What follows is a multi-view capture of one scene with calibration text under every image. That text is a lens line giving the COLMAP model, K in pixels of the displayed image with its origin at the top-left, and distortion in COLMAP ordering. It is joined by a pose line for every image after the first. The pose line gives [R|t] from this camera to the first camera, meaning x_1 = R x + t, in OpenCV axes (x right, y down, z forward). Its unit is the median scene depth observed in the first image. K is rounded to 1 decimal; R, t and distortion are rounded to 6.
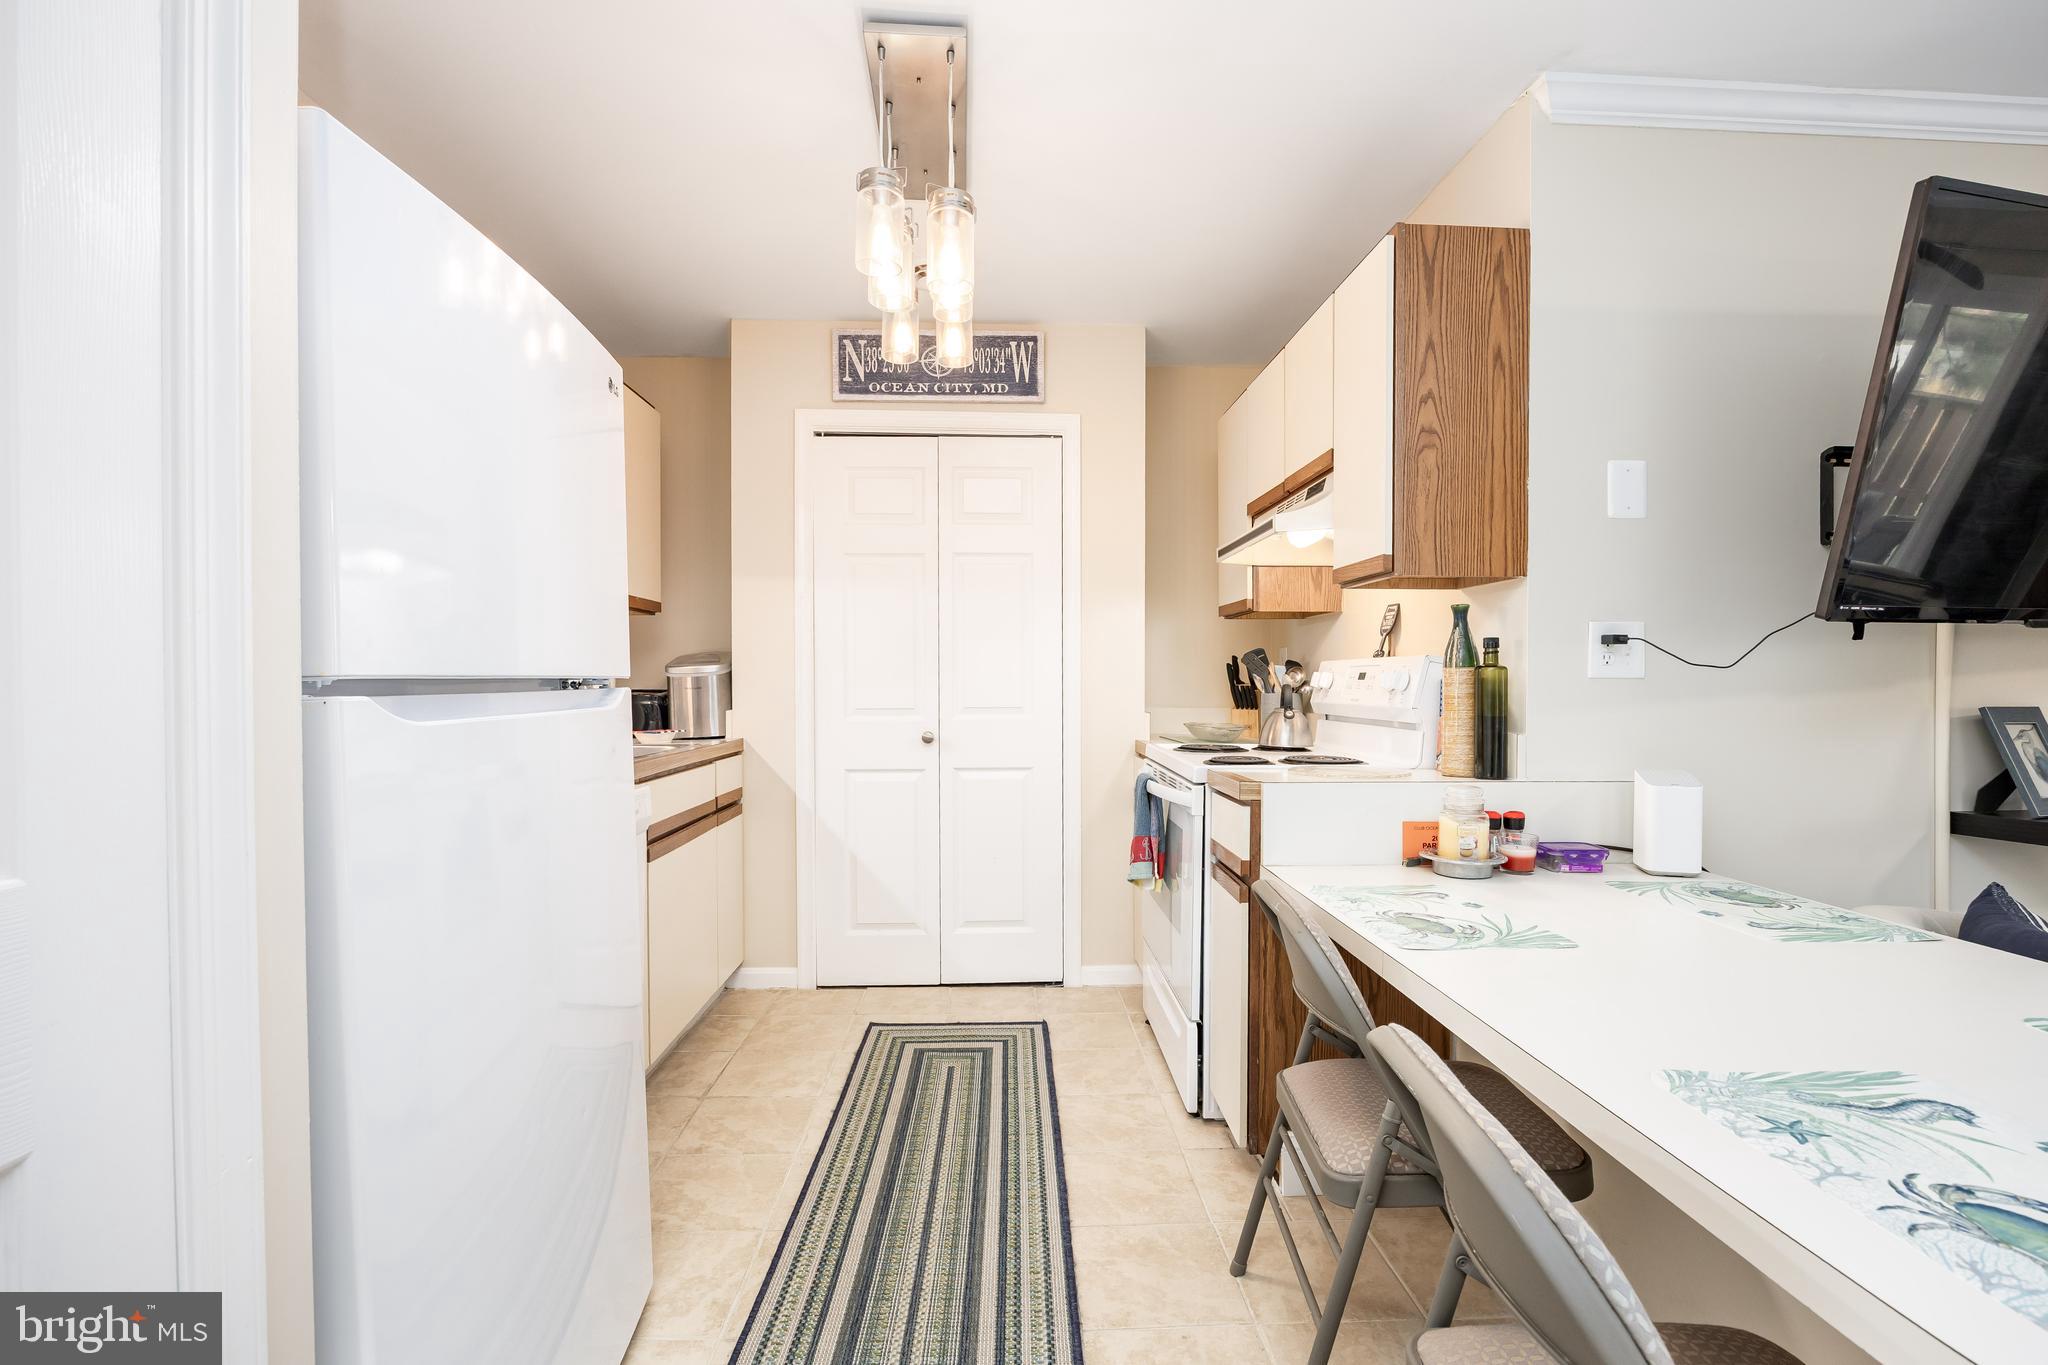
lens RADIAL K [[902.2, 0, 1034.0], [0, 902.2, 688.3], [0, 0, 1]] dist [-0.016782, 0.000392]
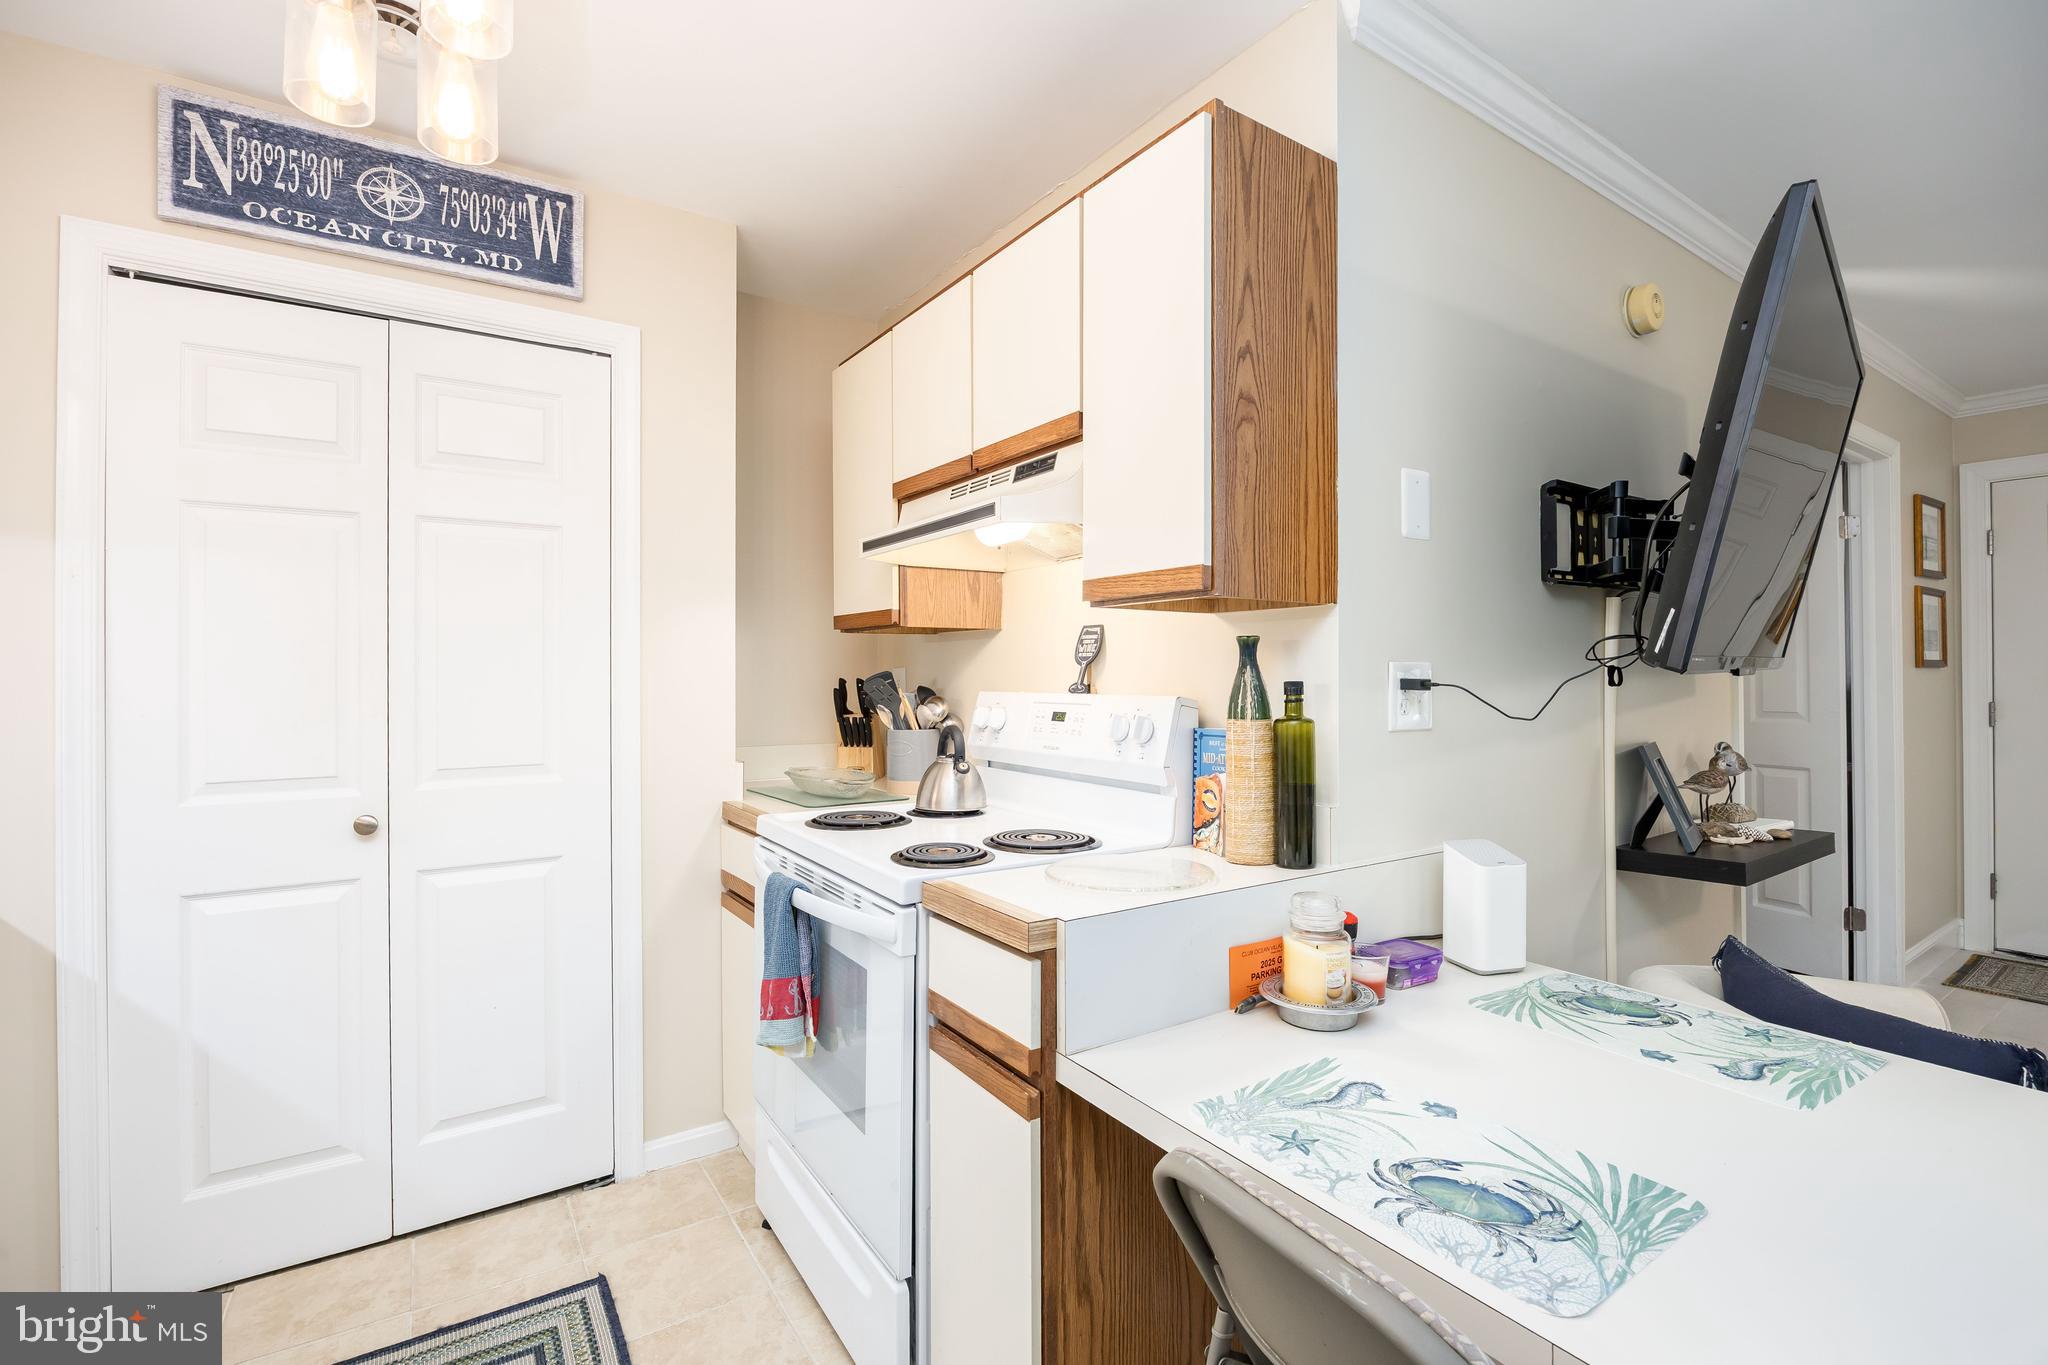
lens RADIAL K [[902.2, 0, 1019.2], [0, 902.2, 666.6], [0, 0, 1]] dist [-0.016782, 0.000392]
pose [[0.856404, 0.000985, 0.516305, -0.061110], [0.008830, 0.999824, -0.016555, -0.040163], [-0.516230, 0.018737, 0.856245, 0.319363]]
